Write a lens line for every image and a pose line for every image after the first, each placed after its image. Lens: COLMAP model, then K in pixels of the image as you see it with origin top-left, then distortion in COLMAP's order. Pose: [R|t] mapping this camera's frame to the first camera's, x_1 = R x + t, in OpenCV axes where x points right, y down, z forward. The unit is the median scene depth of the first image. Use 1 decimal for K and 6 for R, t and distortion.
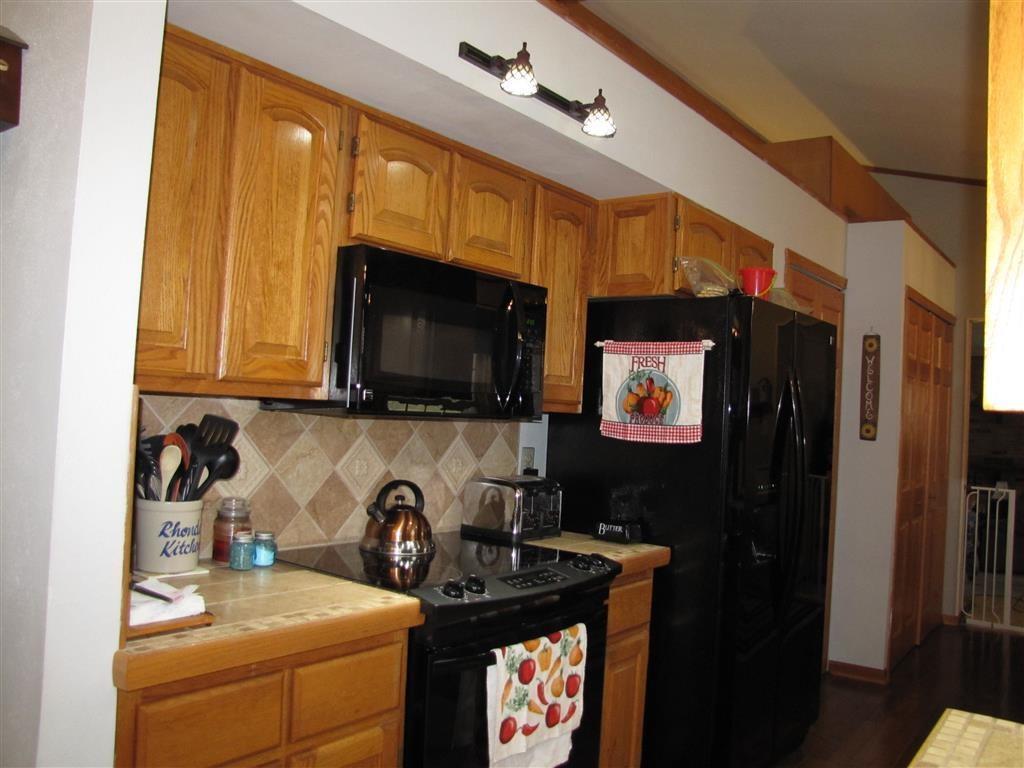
lens RADIAL K [[845.9, 0, 512.8], [0, 845.9, 381.4], [0, 0, 1]] dist [-0.125794, -0.004324]
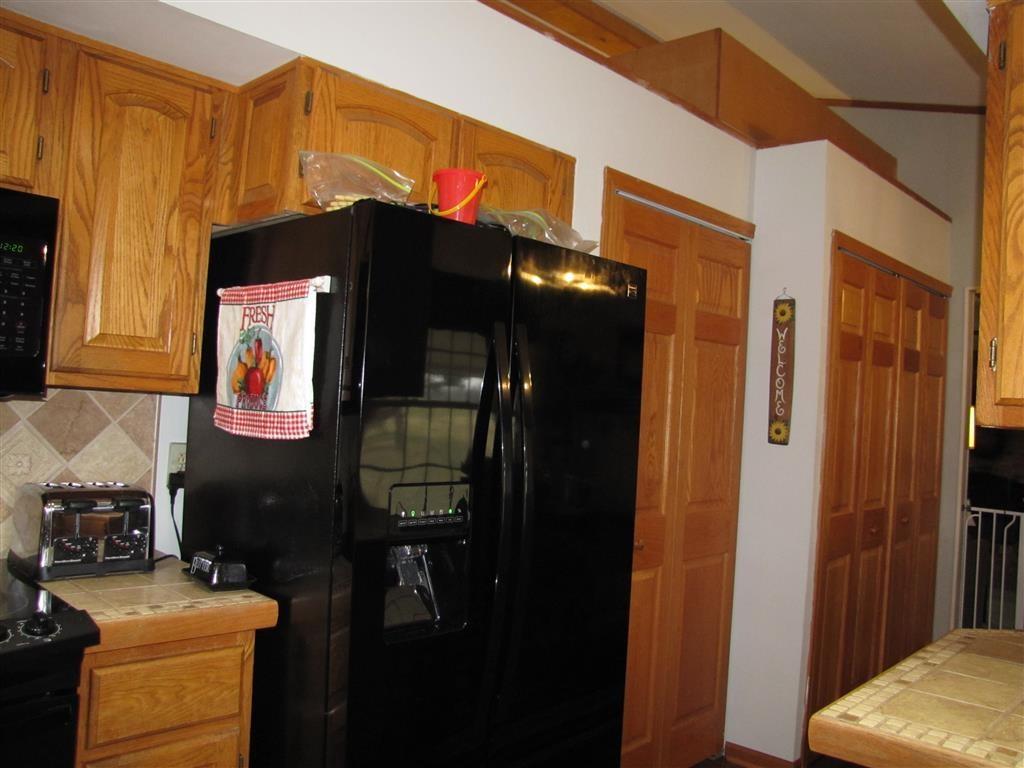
lens RADIAL K [[845.9, 0, 511.4], [0, 845.9, 379.6], [0, 0, 1]] dist [-0.125794, -0.004324]
pose [[0.993643, 0.004620, -0.112478, 0.425264], [-0.005189, 0.999975, -0.004767, 0.029245], [0.112453, 0.005320, 0.993643, 0.374471]]
